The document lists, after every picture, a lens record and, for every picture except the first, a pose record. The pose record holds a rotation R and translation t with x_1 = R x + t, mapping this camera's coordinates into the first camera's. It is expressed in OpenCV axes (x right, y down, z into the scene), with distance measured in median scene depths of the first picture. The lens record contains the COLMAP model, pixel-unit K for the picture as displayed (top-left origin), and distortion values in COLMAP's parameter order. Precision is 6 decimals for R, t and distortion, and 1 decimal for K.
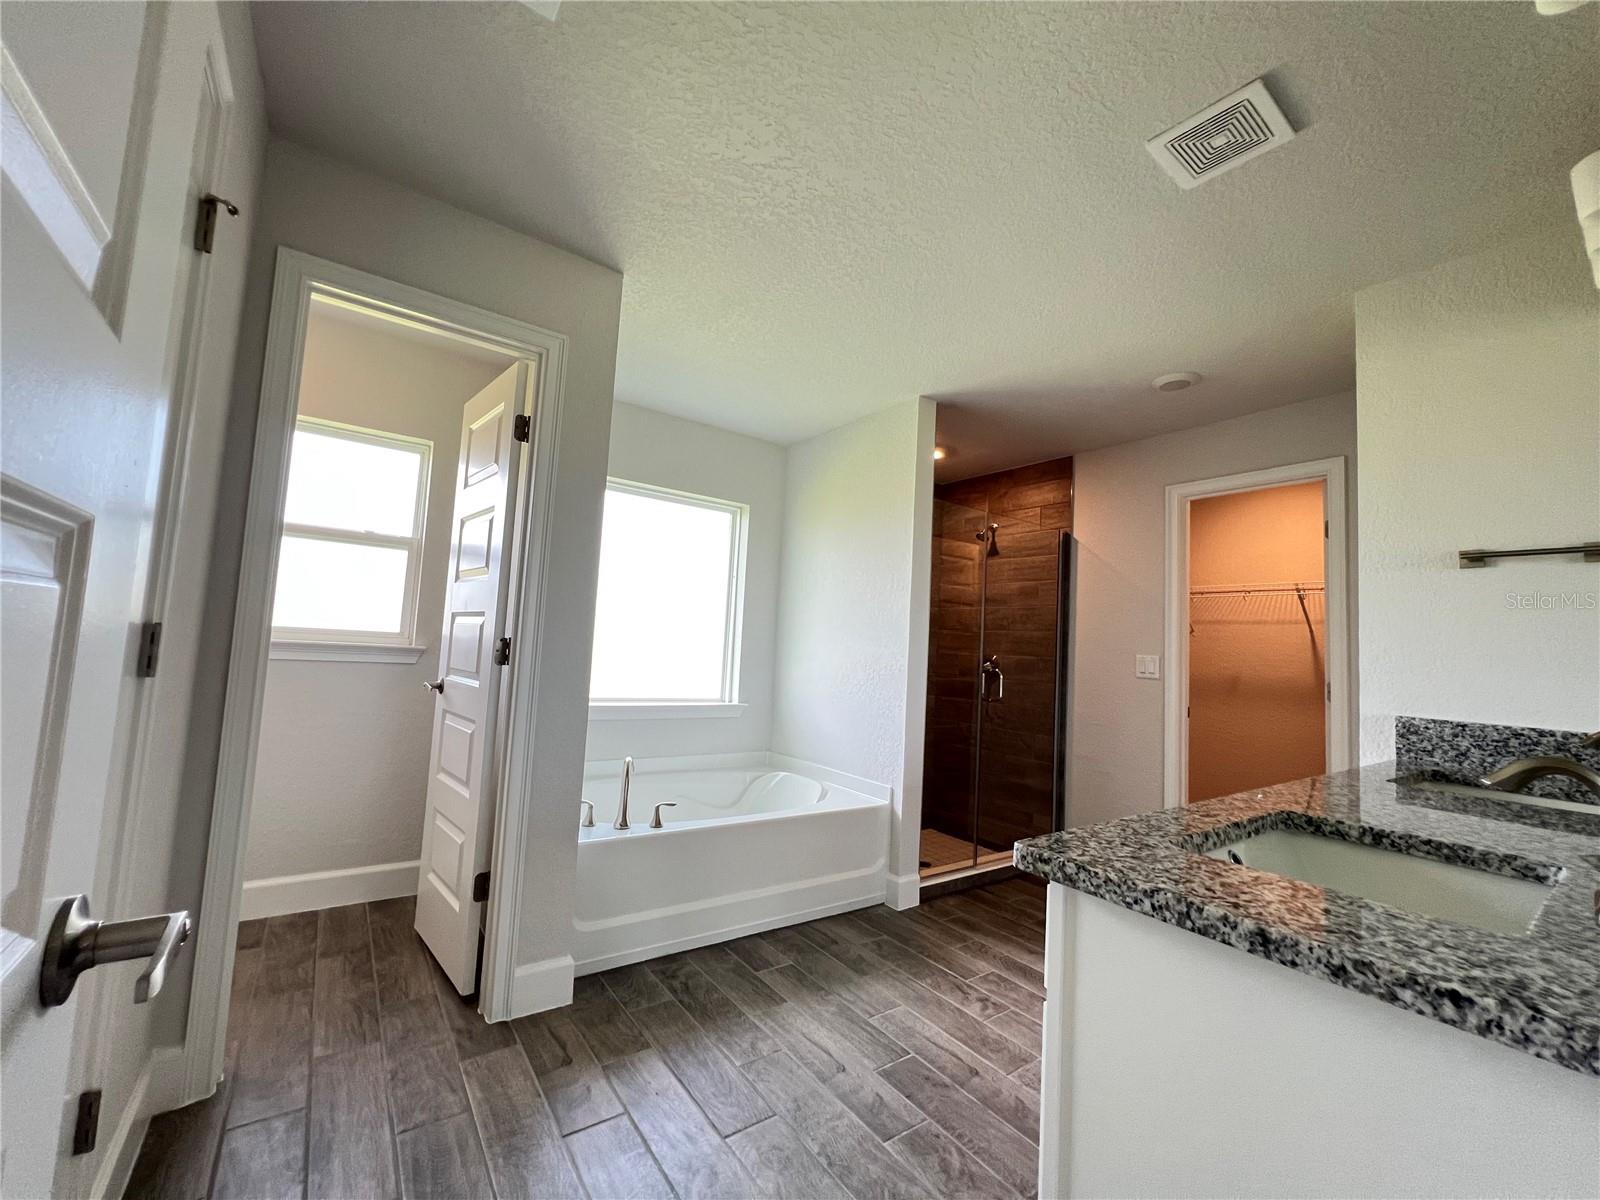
lens RADIAL K [[641.0, 0, 795.5], [0, 641.0, 596.0], [0, 0, 1]] dist [-0.002769, -0.000053]
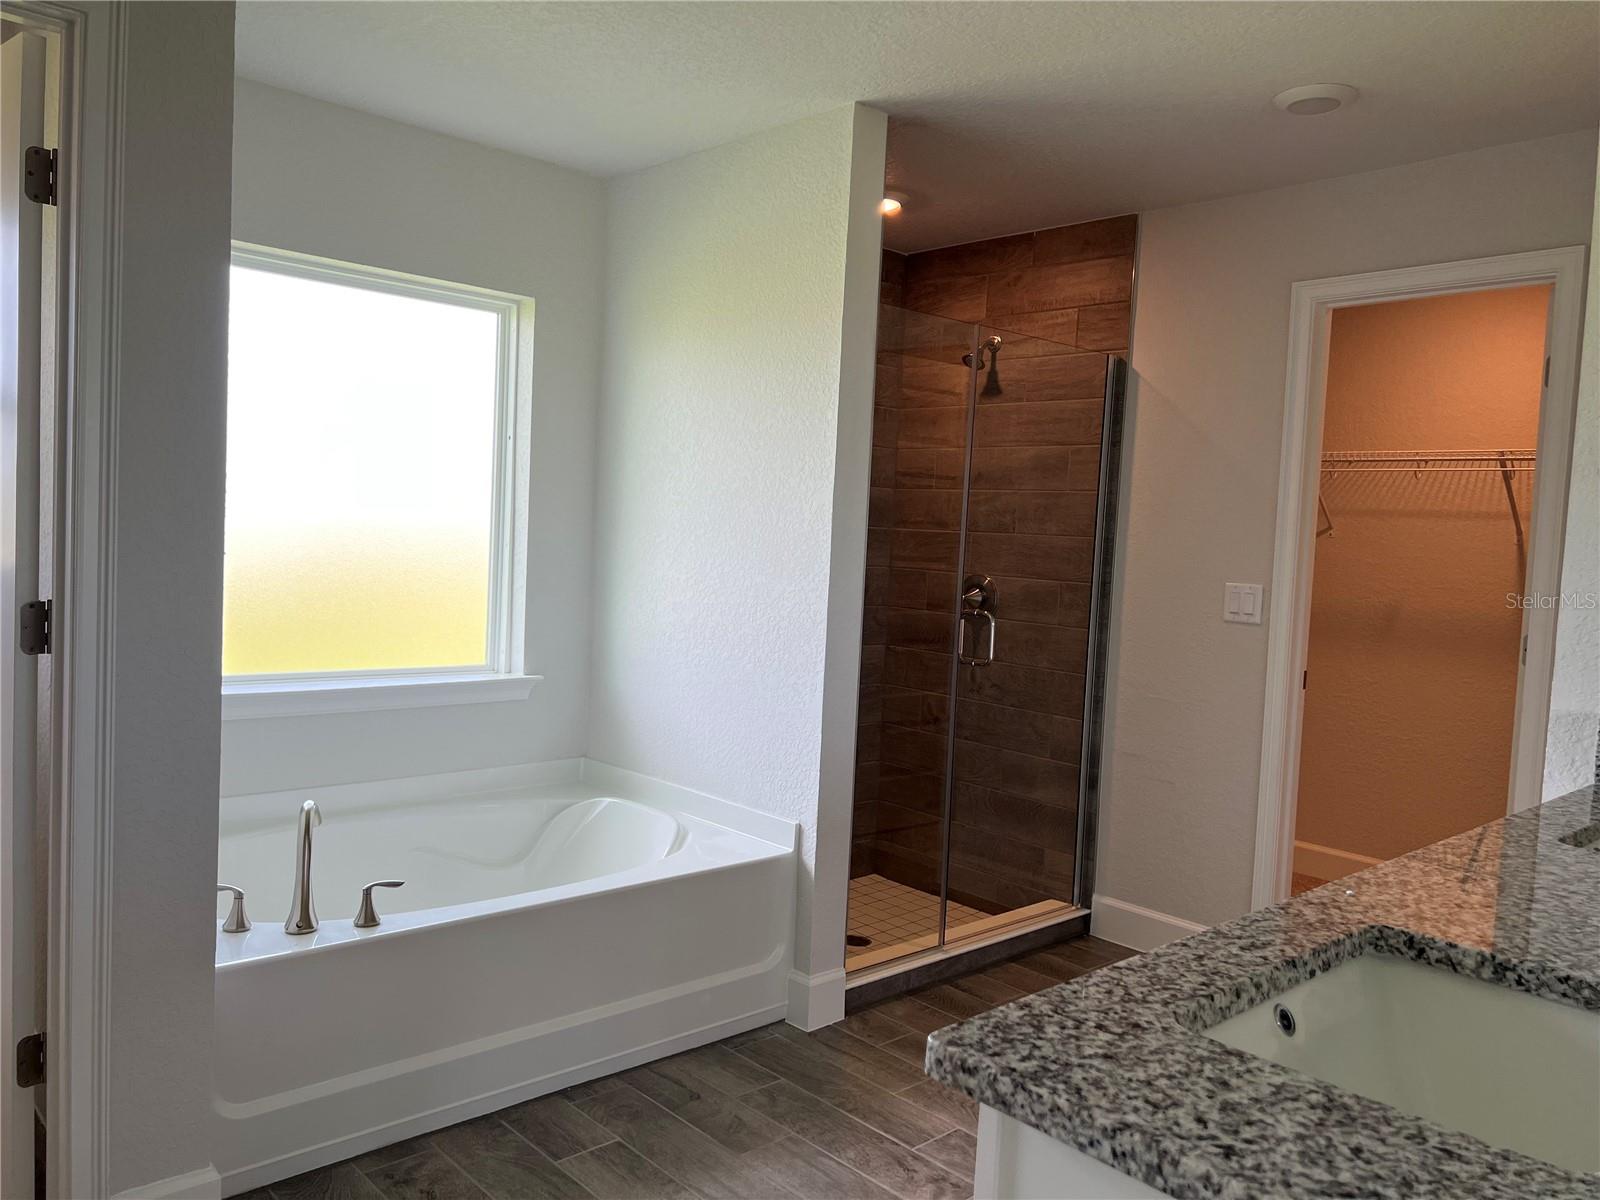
lens RADIAL K [[1196.5, 0, 794.6], [0, 1196.5, 597.9], [0, 0, 1]] dist [0.063432, -0.074620]
pose [[0.992534, -0.013678, 0.121200, 0.024053], [-0.003653, 0.989913, 0.141632, -0.062123], [-0.121915, -0.141017, 0.982472, -0.022604]]
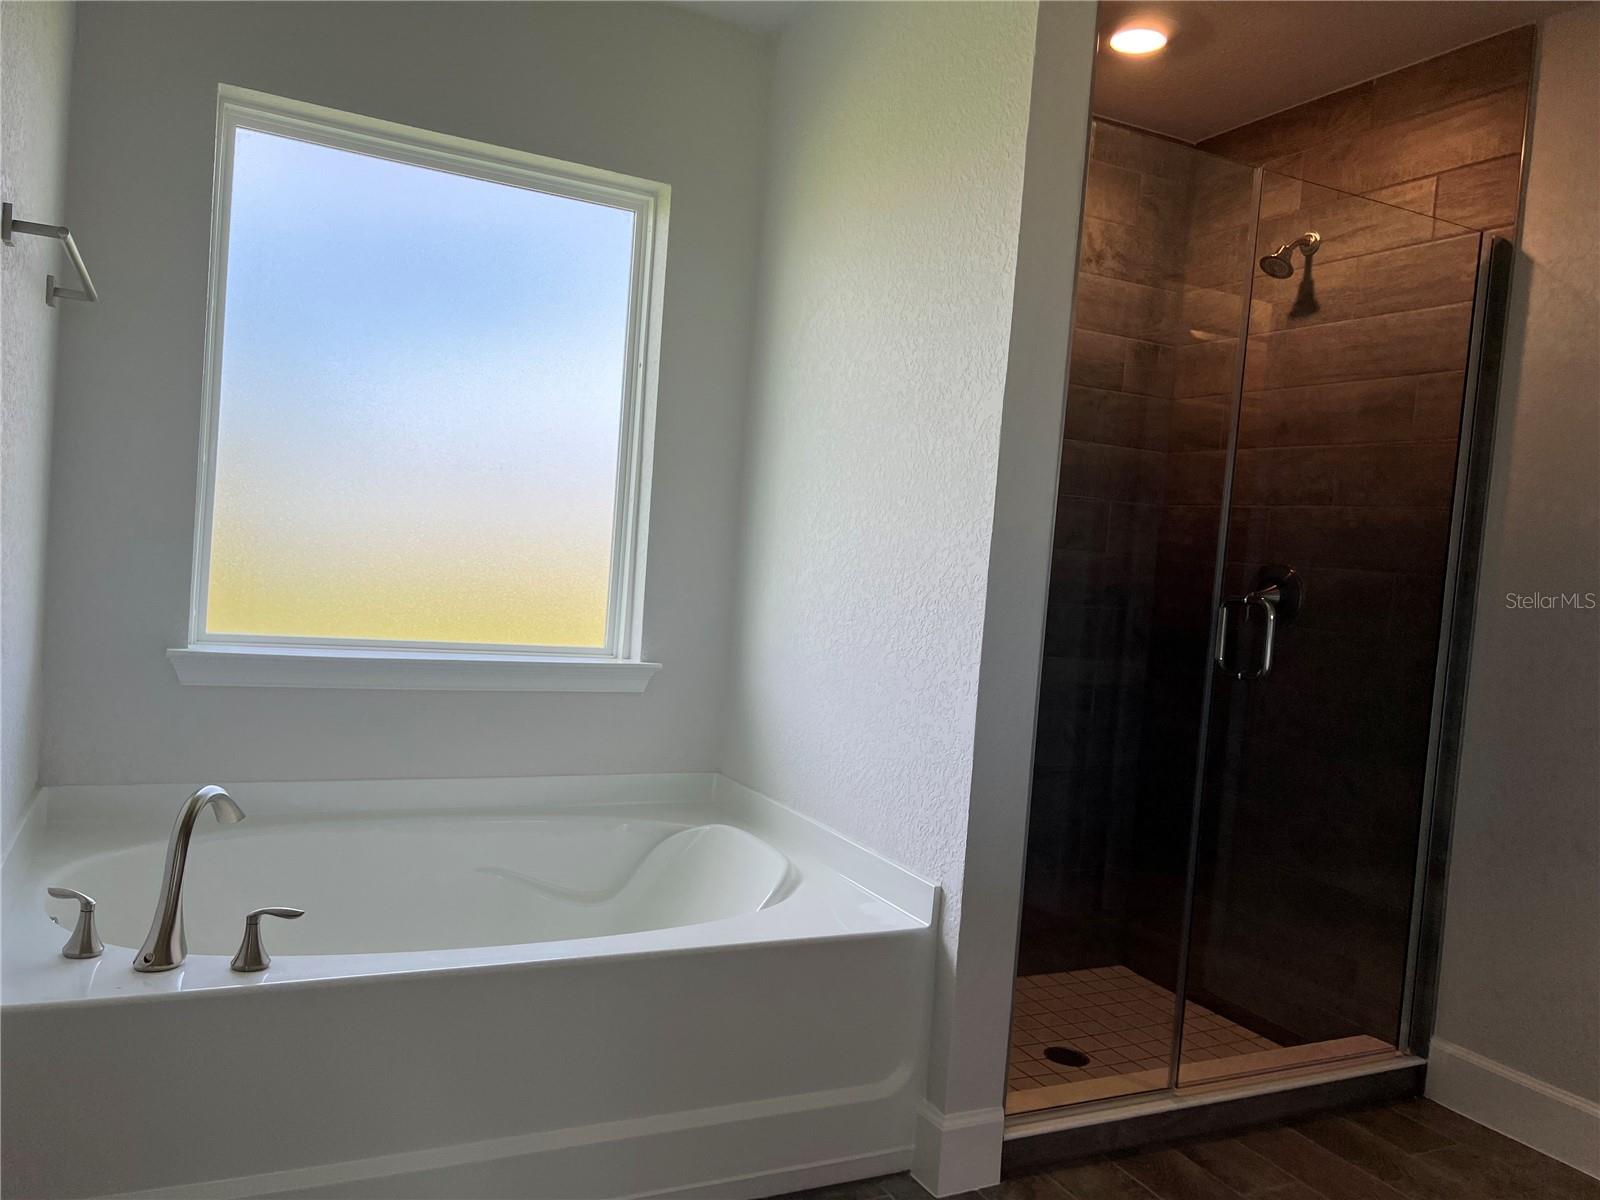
lens RADIAL K [[1220.7, 0, 800.0], [0, 1220.7, 600.0], [0, 0, 1]] dist [0.024053, -0.004912]
pose [[0.988106, 0.028123, -0.151180, 0.206978], [-0.010925, 0.993488, 0.113407, 0.049062], [0.153385, -0.110407, 0.981979, 0.328709]]
